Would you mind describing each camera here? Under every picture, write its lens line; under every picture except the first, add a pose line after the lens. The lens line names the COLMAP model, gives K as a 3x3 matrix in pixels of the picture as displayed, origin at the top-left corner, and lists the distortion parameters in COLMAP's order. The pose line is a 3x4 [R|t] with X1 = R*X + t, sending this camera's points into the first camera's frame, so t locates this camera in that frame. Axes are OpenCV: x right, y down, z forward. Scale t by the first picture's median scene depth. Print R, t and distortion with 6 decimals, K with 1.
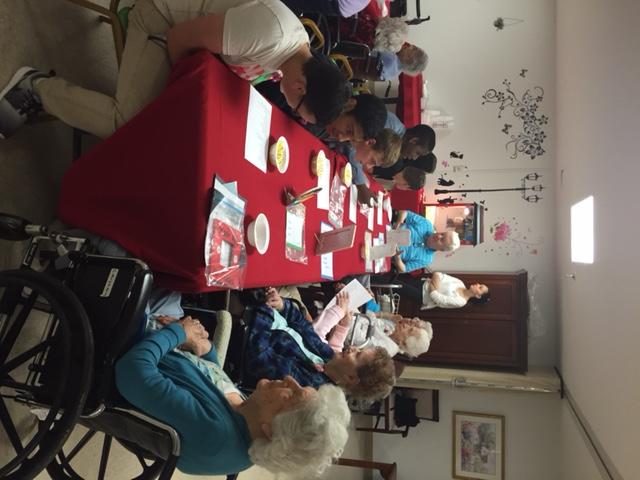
lens RADIAL K [[540.7, 0, 315.7], [0, 540.7, 244.0], [0, 0, 1]] dist [0.067197, -0.105128]
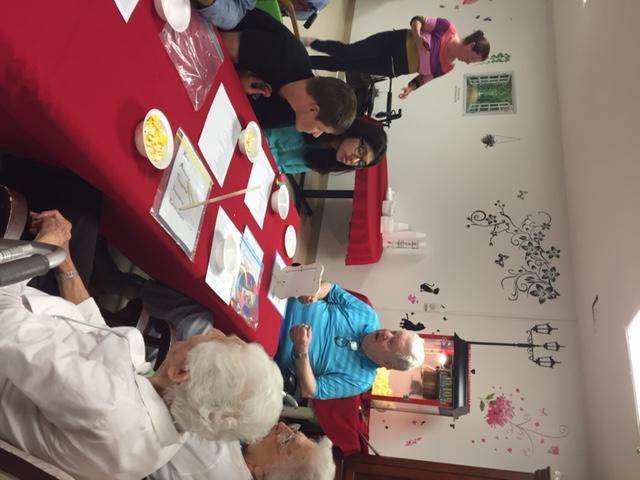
lens RADIAL K [[540.7, 0, 319.9], [0, 540.7, 240.3], [0, 0, 1]] dist [0.067197, -0.105128]
pose [[0.988988, 0.147856, 0.006386, 0.113161], [-0.128883, 0.881681, -0.453903, 0.113258], [-0.072743, 0.448082, 0.891028, 0.388782]]
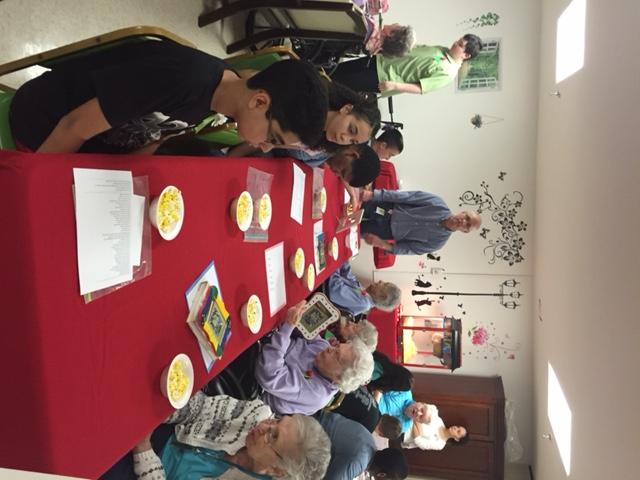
lens RADIAL K [[540.7, 0, 316.2], [0, 540.7, 234.8], [0, 0, 1]] dist [0.067197, -0.105128]
pose [[0.998288, -0.048936, 0.032027, 0.021565], [0.043348, 0.986726, 0.156500, -0.375320], [-0.039261, -0.154844, 0.987159, 0.060396]]
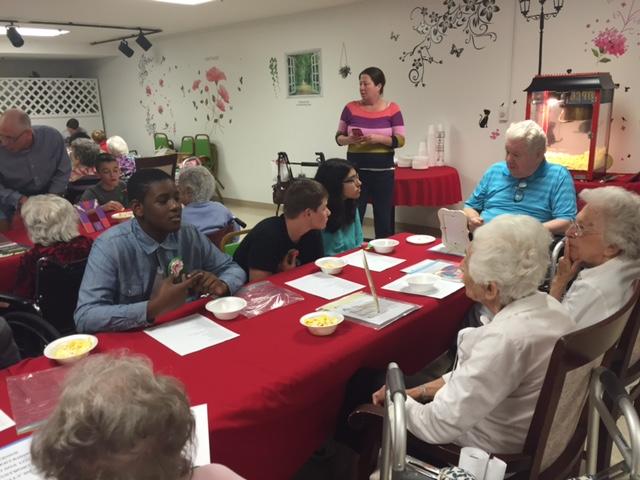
lens RADIAL K [[540.7, 0, 323.4], [0, 540.7, 242.9], [0, 0, 1]] dist [0.067197, -0.105128]
pose [[0.151577, -0.987774, -0.036423, 0.098120], [0.751962, 0.139151, -0.644353, 0.160922], [0.641543, 0.070280, 0.763860, 0.351630]]
